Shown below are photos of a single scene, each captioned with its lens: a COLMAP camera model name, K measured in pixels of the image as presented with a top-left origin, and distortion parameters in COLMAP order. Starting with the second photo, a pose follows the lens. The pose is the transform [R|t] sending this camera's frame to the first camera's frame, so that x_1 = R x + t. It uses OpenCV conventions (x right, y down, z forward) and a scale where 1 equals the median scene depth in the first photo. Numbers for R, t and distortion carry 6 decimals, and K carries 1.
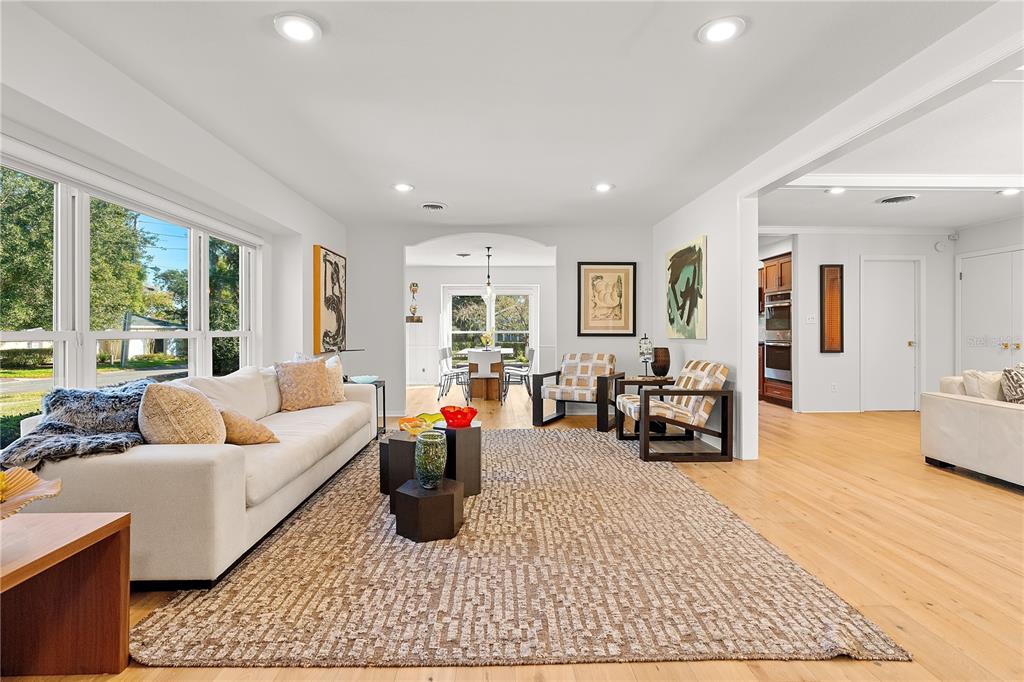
lens RADIAL K [[477.6, 0, 501.0], [0, 477.6, 326.2], [0, 0, 1]] dist [-0.006297, 0.003065]
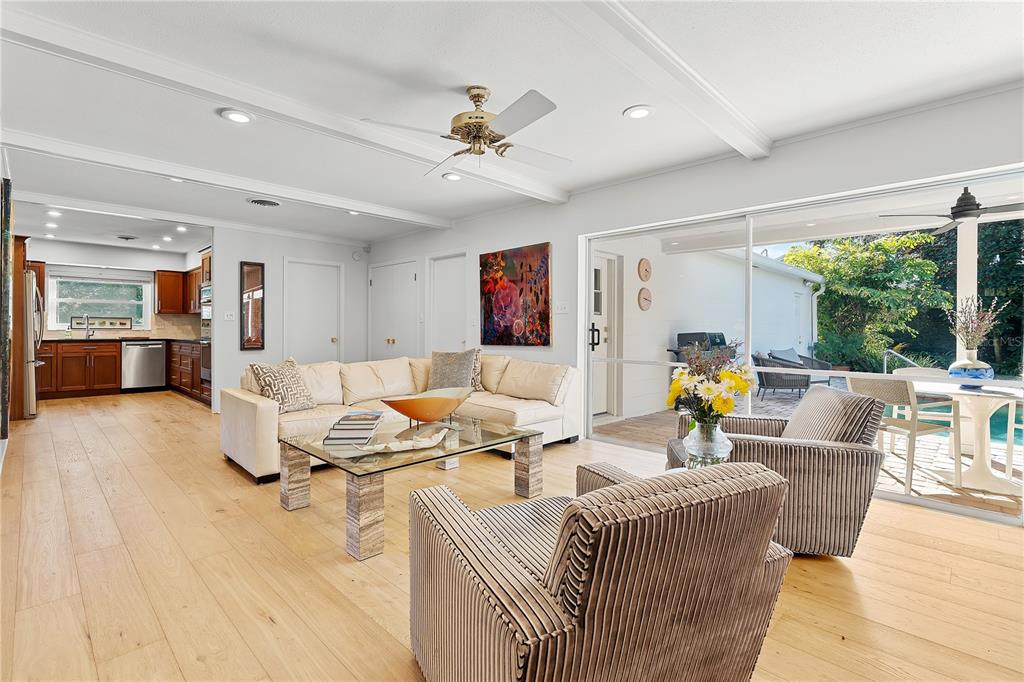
lens RADIAL K [[477.6, 0, 513.6], [0, 477.6, 333.7], [0, 0, 1]] dist [-0.006297, 0.003065]
pose [[0.712461, -0.002591, 0.701707, 0.662432], [-0.011340, 0.999820, 0.015206, -0.002056], [-0.701620, -0.018792, 0.712303, -0.172897]]
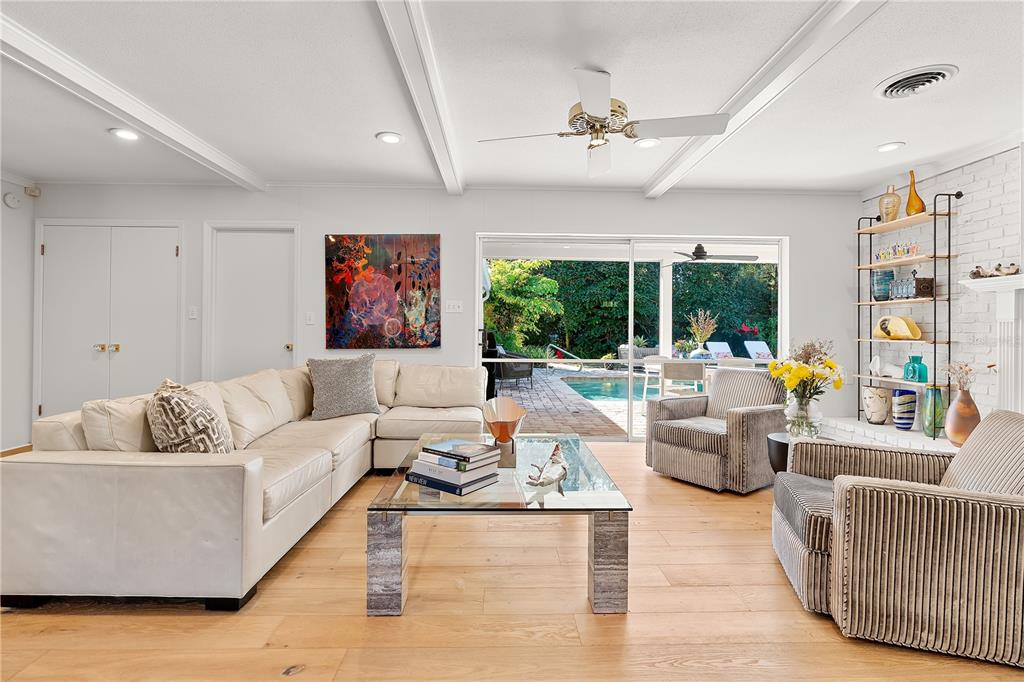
lens RADIAL K [[477.6, 0, 514.5], [0, 477.6, 332.1], [0, 0, 1]] dist [-0.006297, 0.003065]
pose [[-0.009661, -0.003070, 0.999949, 0.445308], [-0.014572, 0.999890, 0.002929, 0.005326], [-0.999847, -0.014543, -0.009704, 0.535893]]
